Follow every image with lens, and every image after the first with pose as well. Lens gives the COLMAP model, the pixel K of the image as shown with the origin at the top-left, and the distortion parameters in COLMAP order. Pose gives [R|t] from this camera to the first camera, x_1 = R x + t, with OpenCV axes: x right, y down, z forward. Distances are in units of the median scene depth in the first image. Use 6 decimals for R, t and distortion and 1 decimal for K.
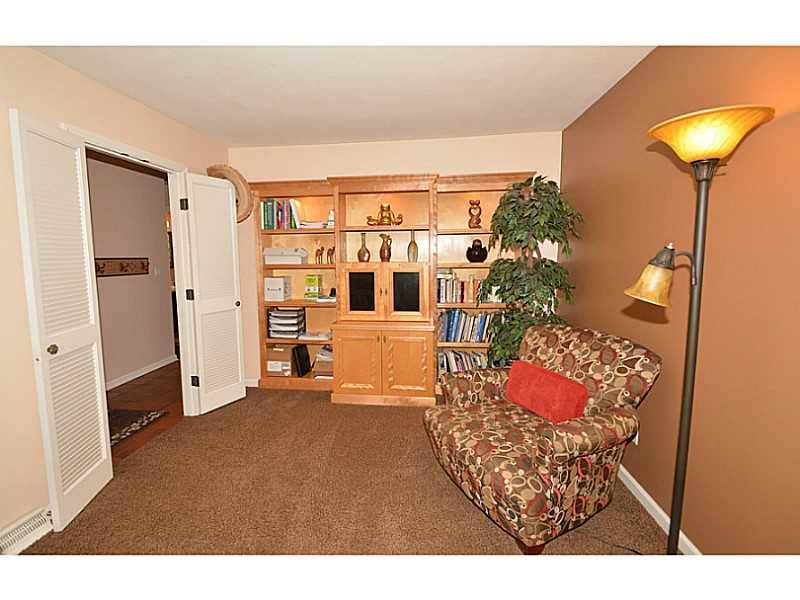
lens RADIAL K [[352.7, 0, 396.8], [0, 352.7, 293.0], [0, 0, 1]] dist [0.003191, -0.000281]
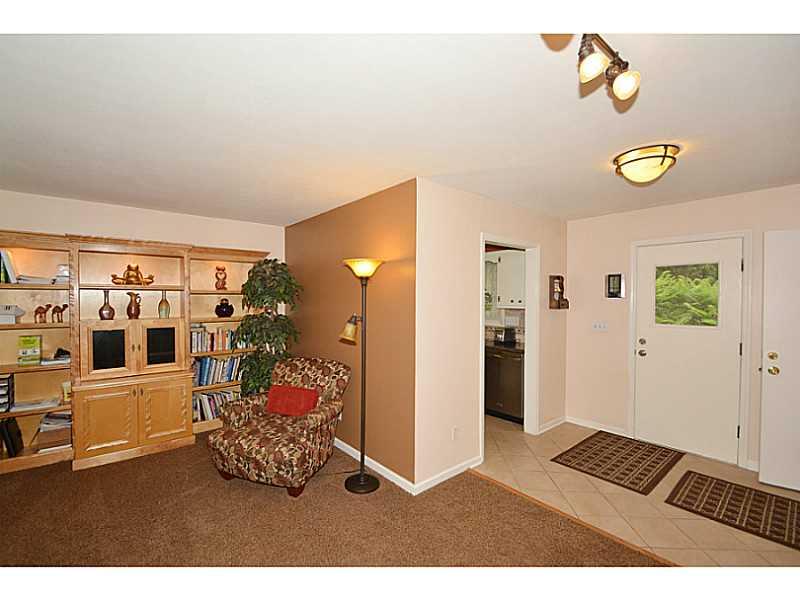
lens RADIAL K [[352.7, 0, 396.8], [0, 352.7, 293.0], [0, 0, 1]] dist [0.003191, -0.000281]
pose [[0.678651, 0.025090, 0.734032, -0.313820], [0.066364, 0.993233, -0.095306, -0.013808], [-0.731456, 0.113393, 0.672394, -0.329622]]
